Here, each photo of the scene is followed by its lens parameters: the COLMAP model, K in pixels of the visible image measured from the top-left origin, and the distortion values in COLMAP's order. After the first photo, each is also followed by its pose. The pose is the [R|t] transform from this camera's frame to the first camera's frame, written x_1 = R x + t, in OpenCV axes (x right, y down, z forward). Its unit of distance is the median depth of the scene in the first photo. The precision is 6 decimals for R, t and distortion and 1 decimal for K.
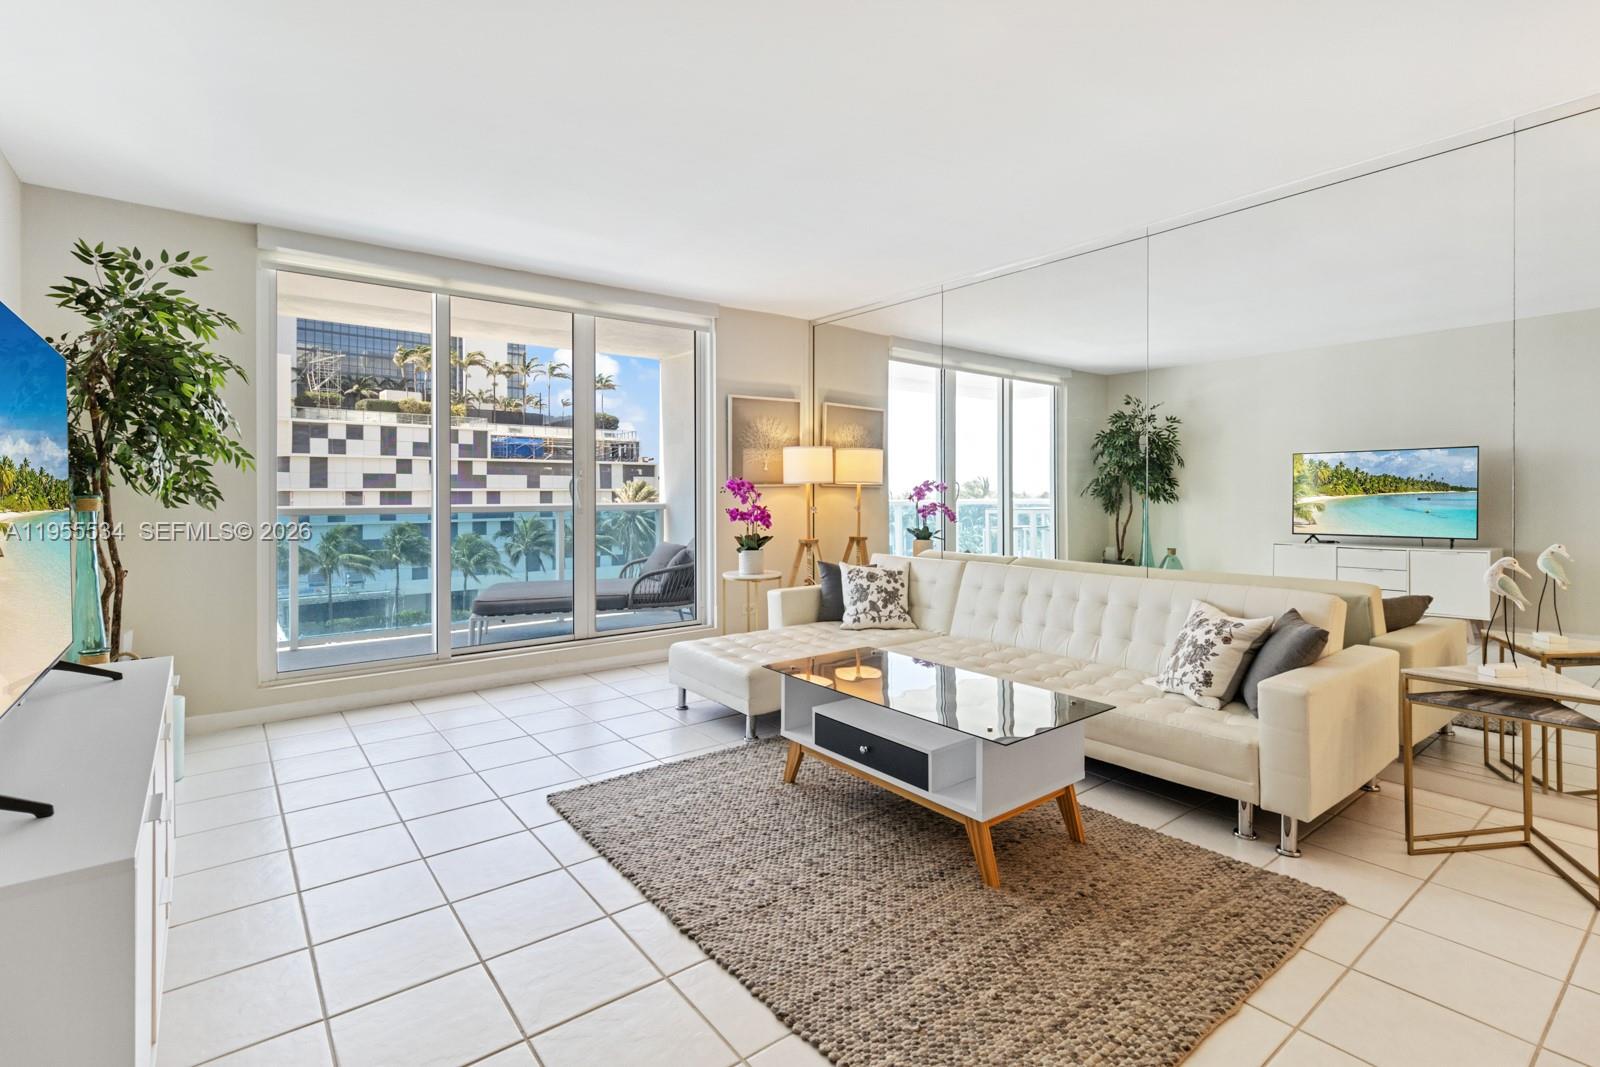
lens RADIAL K [[752.1, 0, 796.4], [0, 752.1, 489.6], [0, 0, 1]] dist [0.000058, -0.000545]
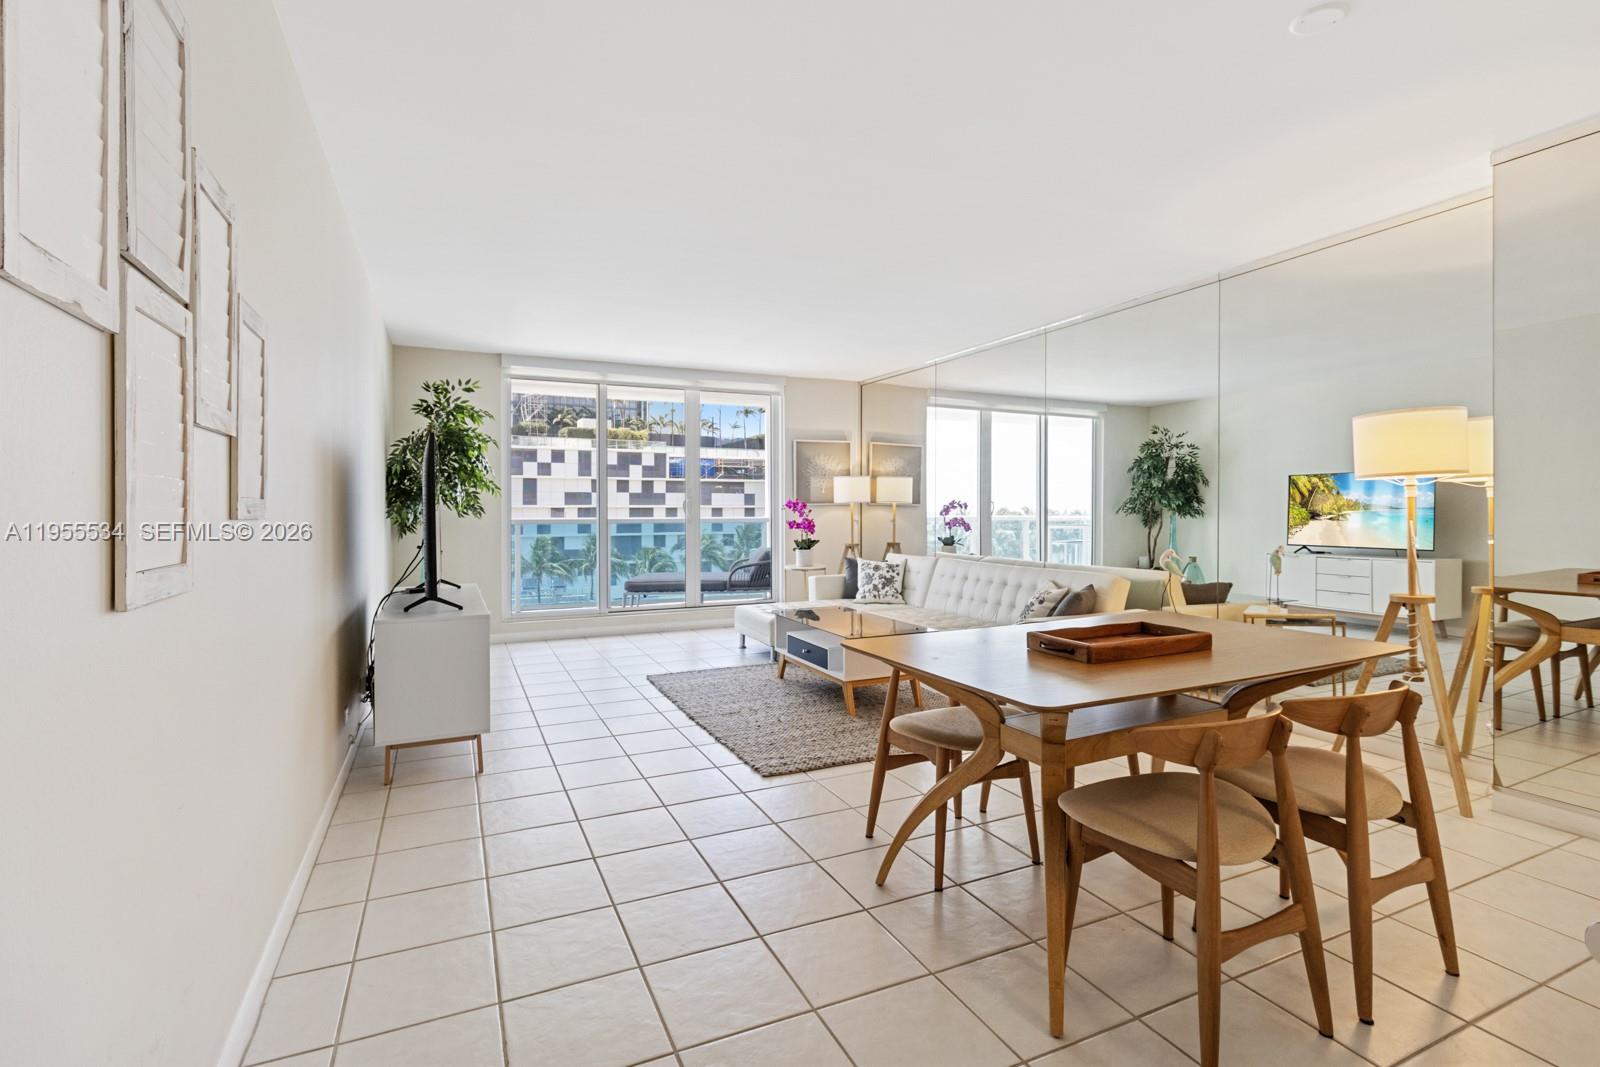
lens RADIAL K [[743.7, 0, 791.5], [0, 743.7, 506.0], [0, 0, 1]] dist [0.003079, -0.000286]
pose [[0.974276, 0.000277, -0.225357, 0.235173], [-0.000385, 1.000000, -0.000435, -0.001879], [0.225357, 0.000511, 0.974276, -0.381882]]
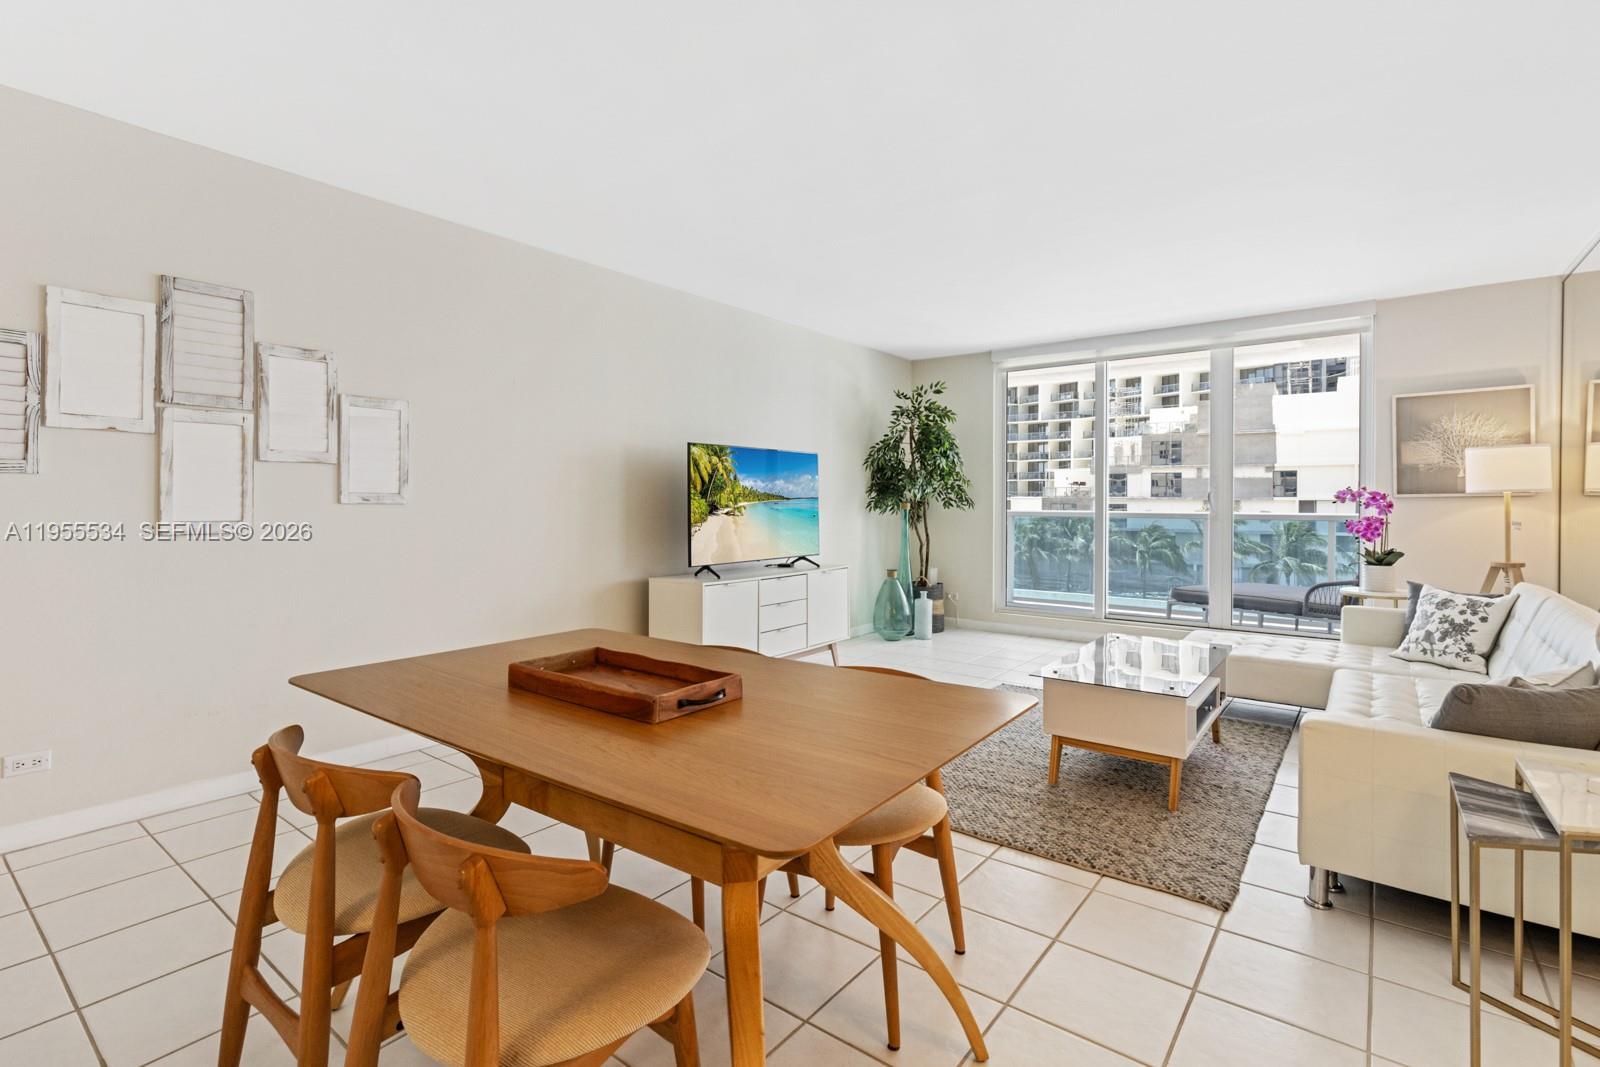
lens RADIAL K [[750.3, 0, 797.2], [0, 750.3, 507.9], [0, 0, 1]] dist [0.000994, 0.000055]
pose [[0.248663, 0.012269, -0.968512, 0.656472], [0.000002, 0.999920, 0.012667, -0.001967], [0.968590, -0.003152, 0.248643, 0.082587]]
